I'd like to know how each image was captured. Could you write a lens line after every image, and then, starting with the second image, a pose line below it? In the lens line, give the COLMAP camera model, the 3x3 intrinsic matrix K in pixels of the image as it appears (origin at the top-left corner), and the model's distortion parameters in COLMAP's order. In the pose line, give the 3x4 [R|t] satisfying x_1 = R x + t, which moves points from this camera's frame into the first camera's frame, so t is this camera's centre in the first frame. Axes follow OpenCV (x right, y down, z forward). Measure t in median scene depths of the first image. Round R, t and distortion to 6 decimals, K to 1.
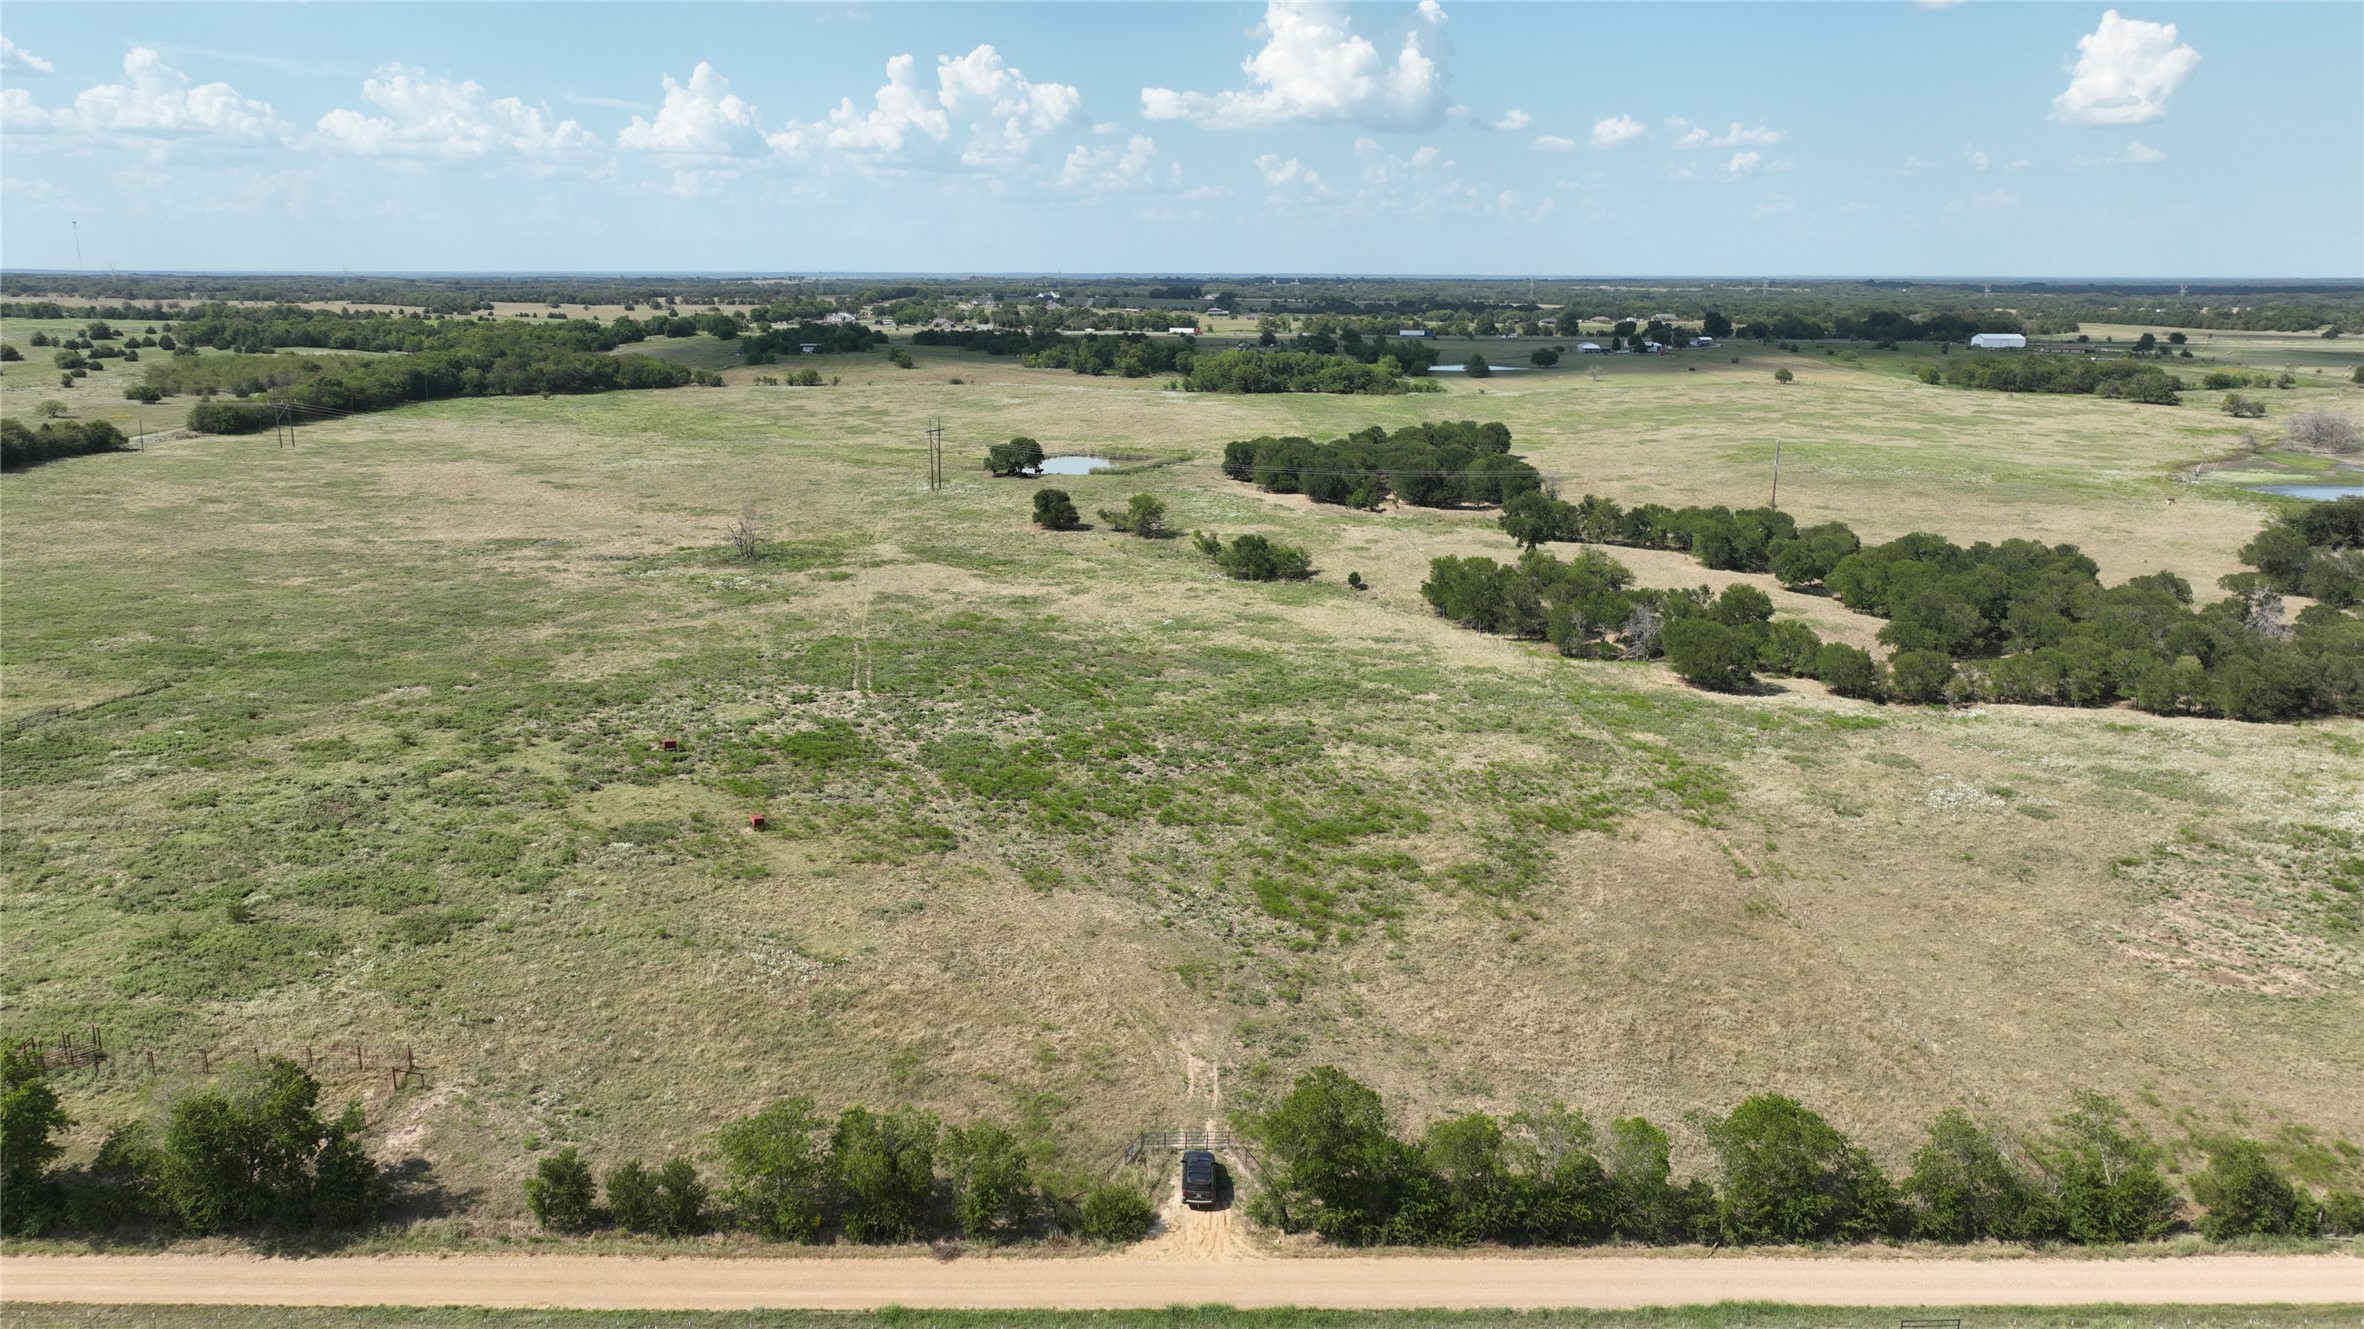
lens RADIAL K [[1655.6, 0, 1185.6], [0, 1655.6, 671.4], [0, 0, 1]] dist [0.002969, 0.007545]
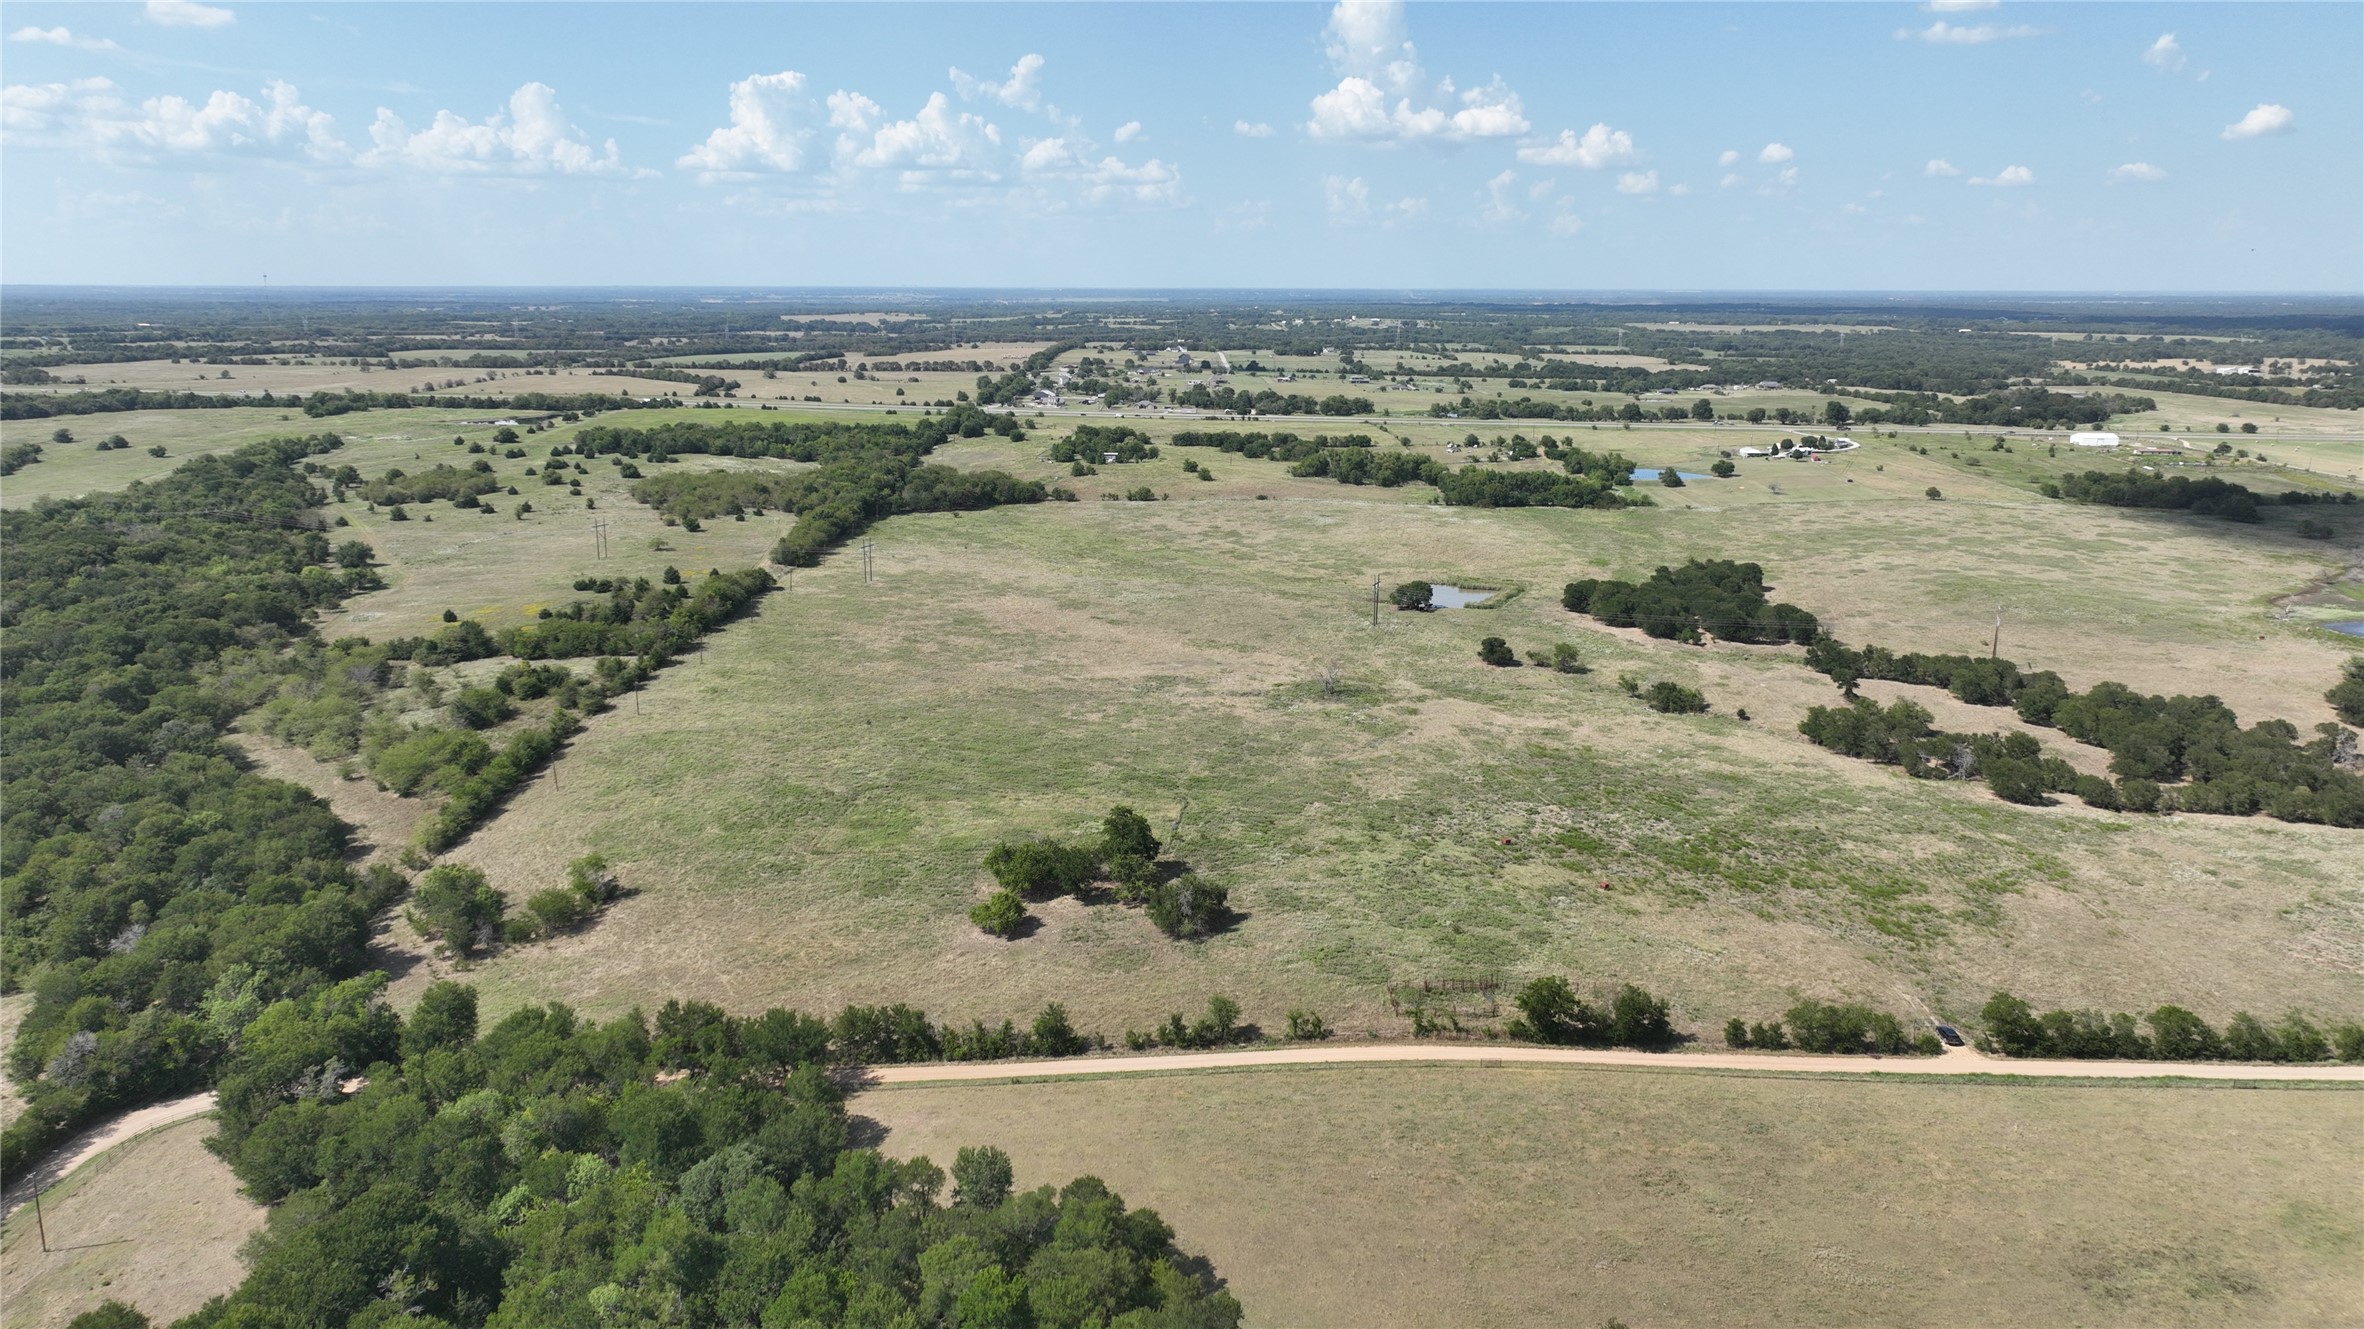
lens RADIAL K [[1657.1, 0, 1190.9], [0, 1657.1, 658.5], [0, 0, 1]] dist [0.004006, 0.010790]
pose [[0.999792, 0.005400, -0.019651, -0.508003], [-0.005676, 0.999886, -0.014019, -0.110019], [0.019573, 0.014128, 0.999709, -0.738704]]
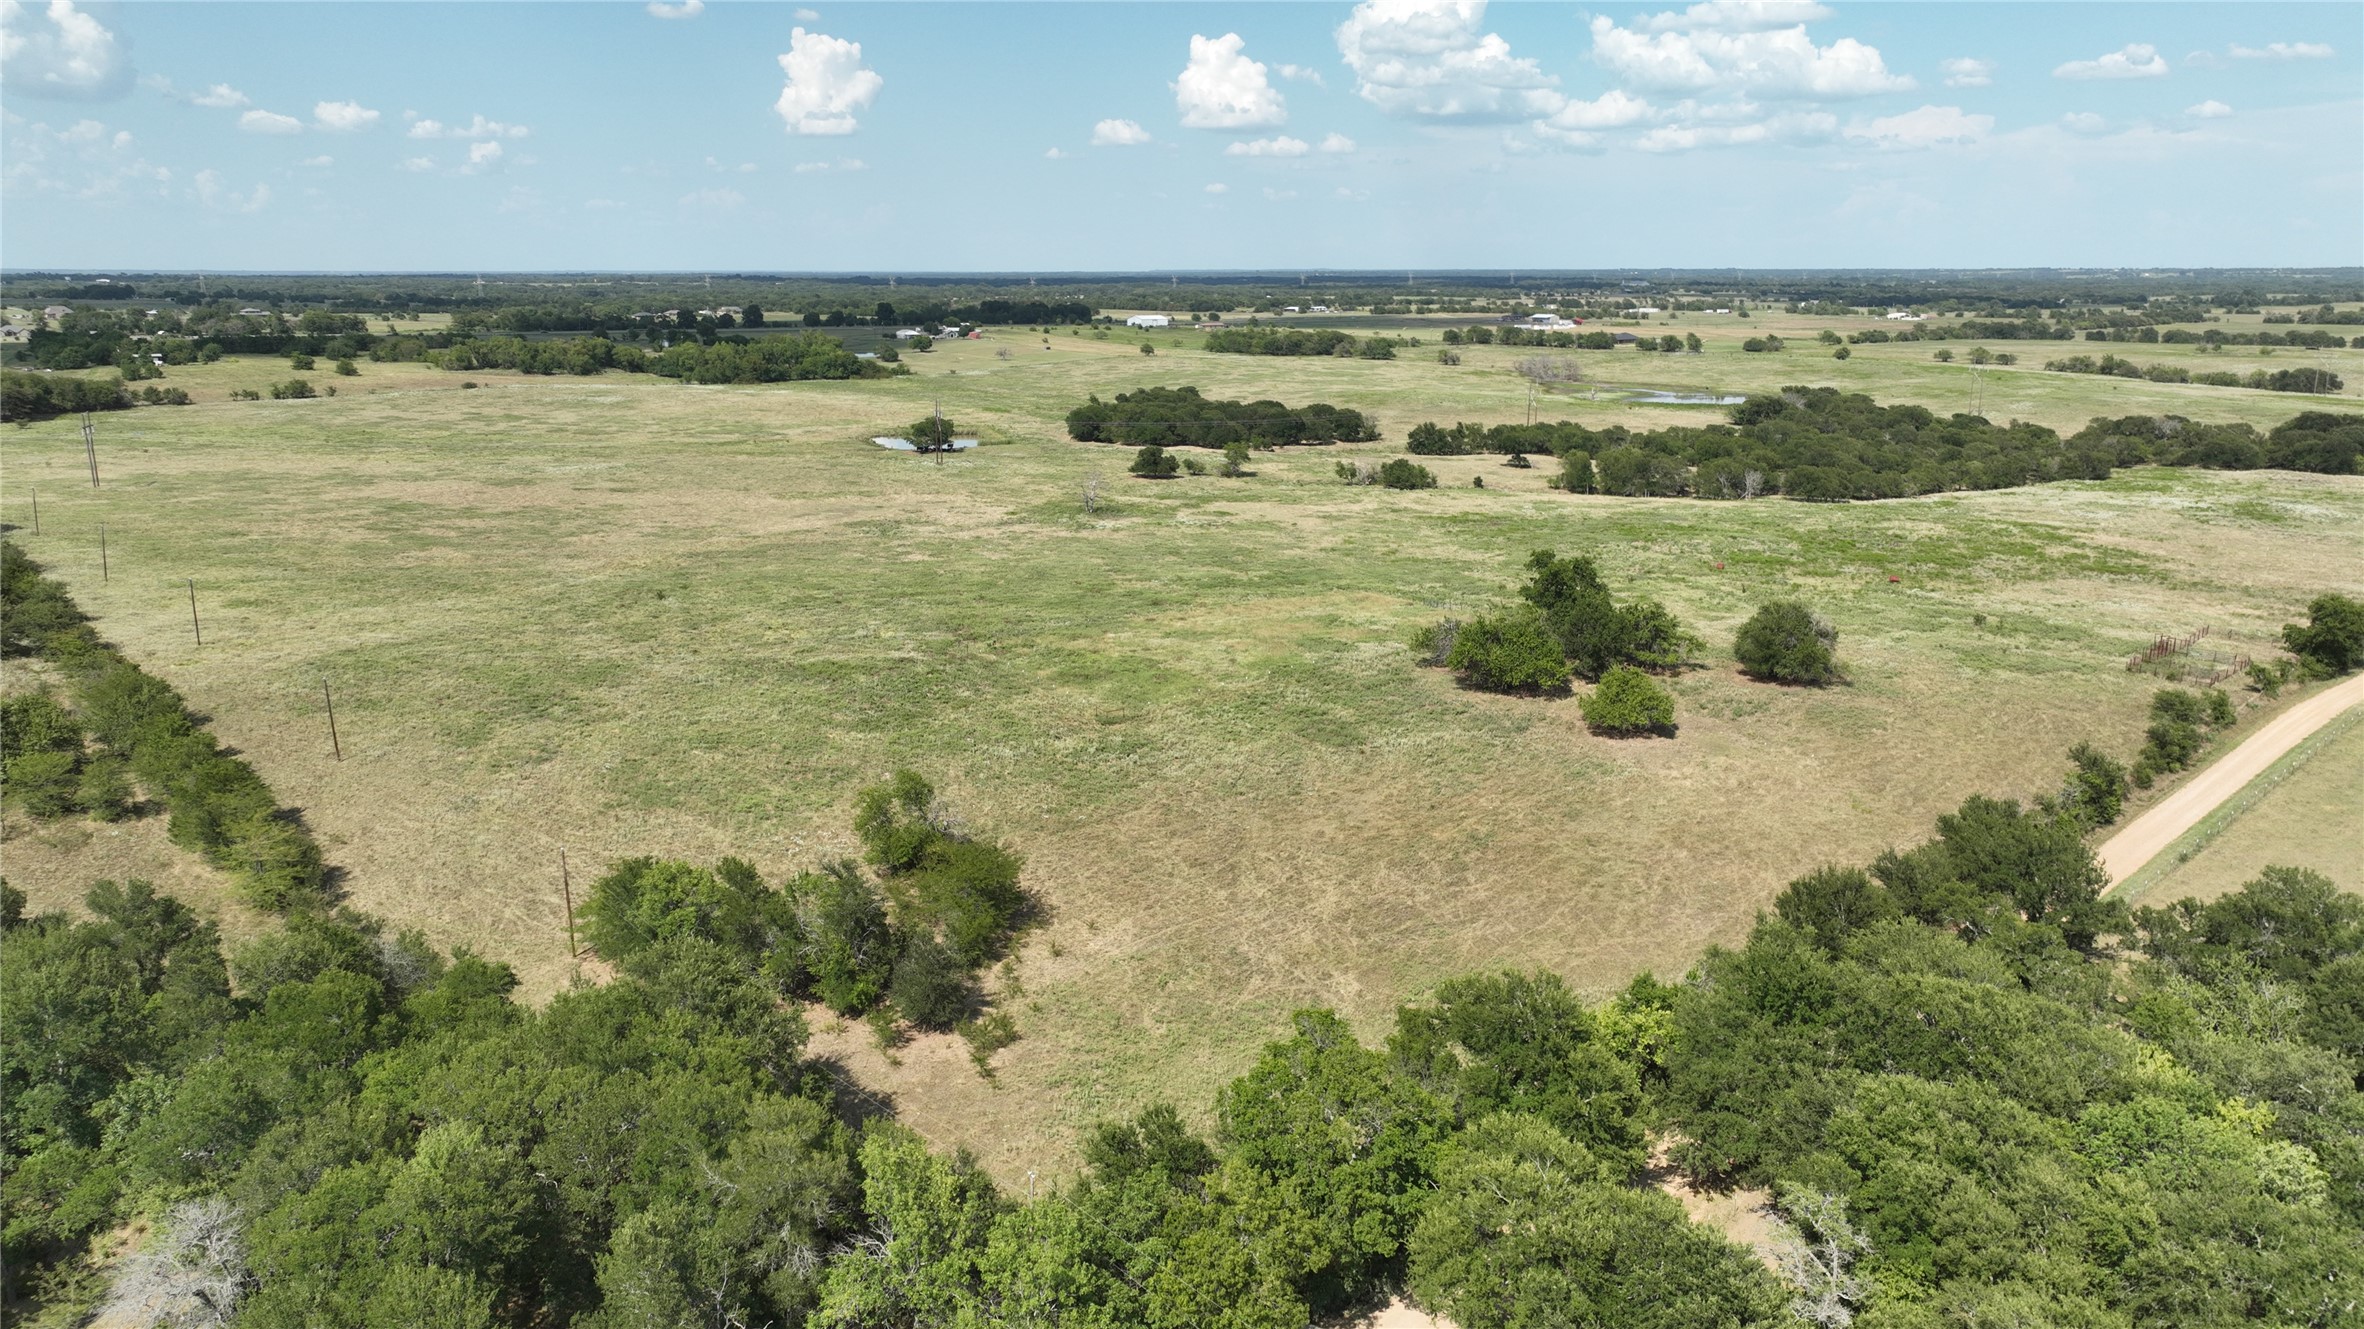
lens RADIAL K [[1661.9, 0, 1185.8], [0, 1661.9, 653.0], [0, 0, 1]] dist [-0.000356, 0.016785]
pose [[0.763316, -0.149321, 0.628532, -1.351423], [0.154655, 0.986867, 0.046630, -0.020868], [-0.627240, 0.061612, 0.776385, 0.075559]]
